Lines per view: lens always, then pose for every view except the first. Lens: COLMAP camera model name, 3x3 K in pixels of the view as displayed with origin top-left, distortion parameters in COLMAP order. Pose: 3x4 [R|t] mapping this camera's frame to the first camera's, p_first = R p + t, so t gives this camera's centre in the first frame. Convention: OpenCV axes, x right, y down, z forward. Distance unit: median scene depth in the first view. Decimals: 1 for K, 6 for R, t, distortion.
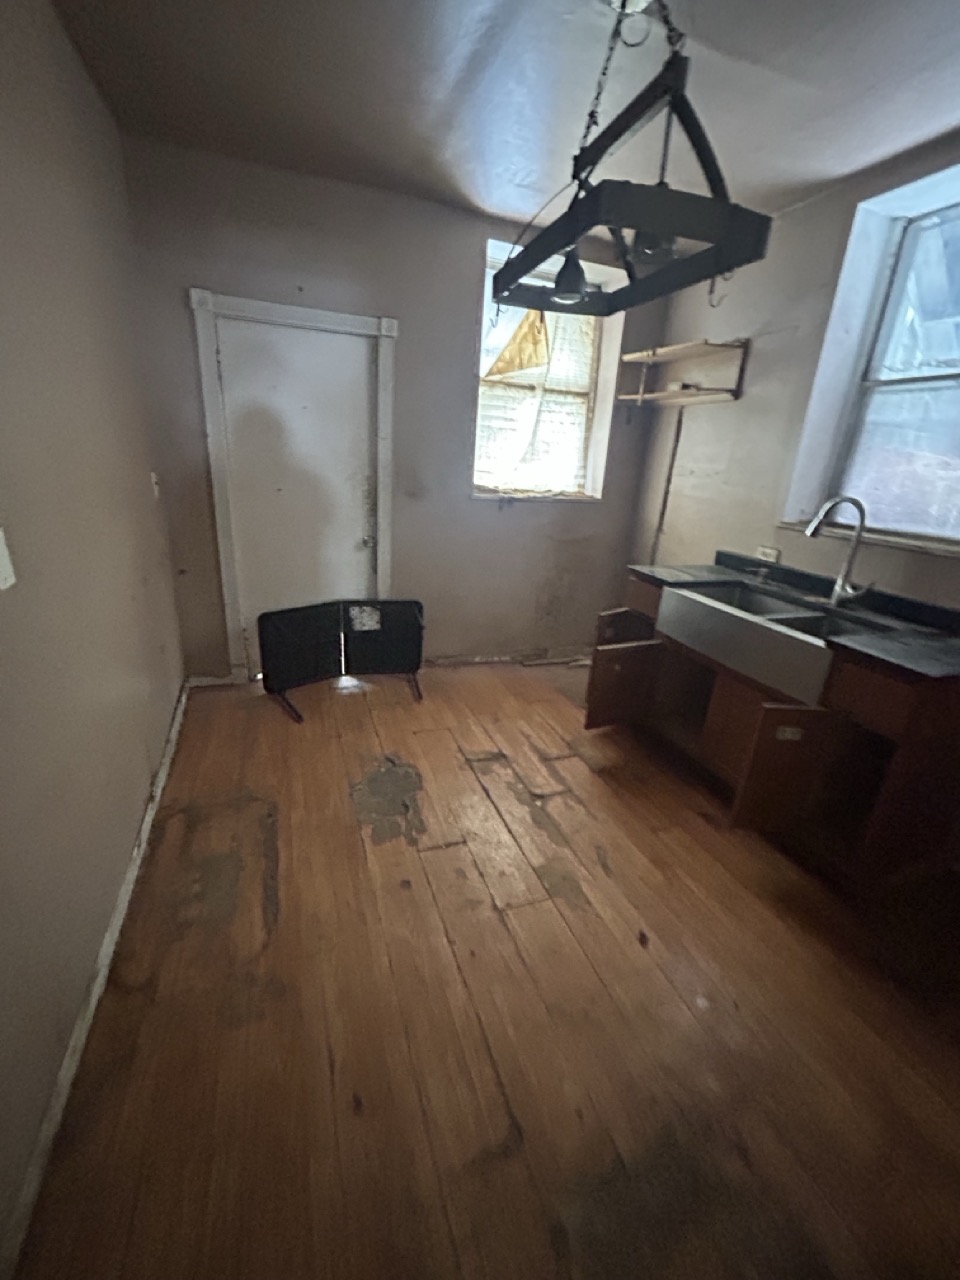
lens RADIAL K [[522.8, 0, 482.3], [0, 522.8, 640.1], [0, 0, 1]] dist [0.000142, 0.000924]
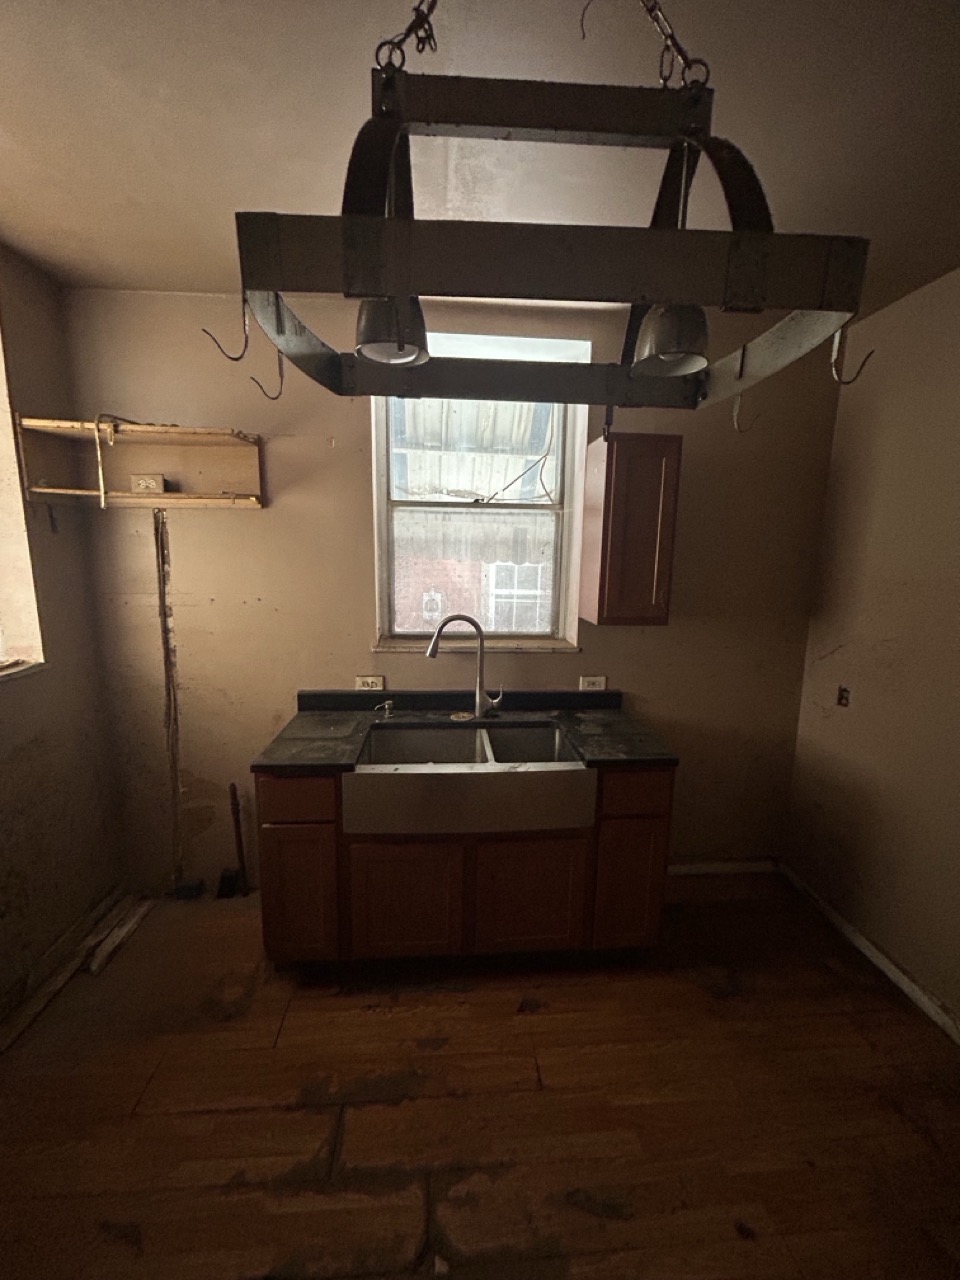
lens RADIAL K [[522.8, 0, 477.0], [0, 522.8, 637.8], [0, 0, 1]] dist [0.000142, 0.000924]
pose [[0.278584, -0.209654, 0.937249, -0.215939], [0.327835, 0.938027, 0.112384, -0.289333], [-0.902726, 0.275955, 0.330051, 0.560438]]
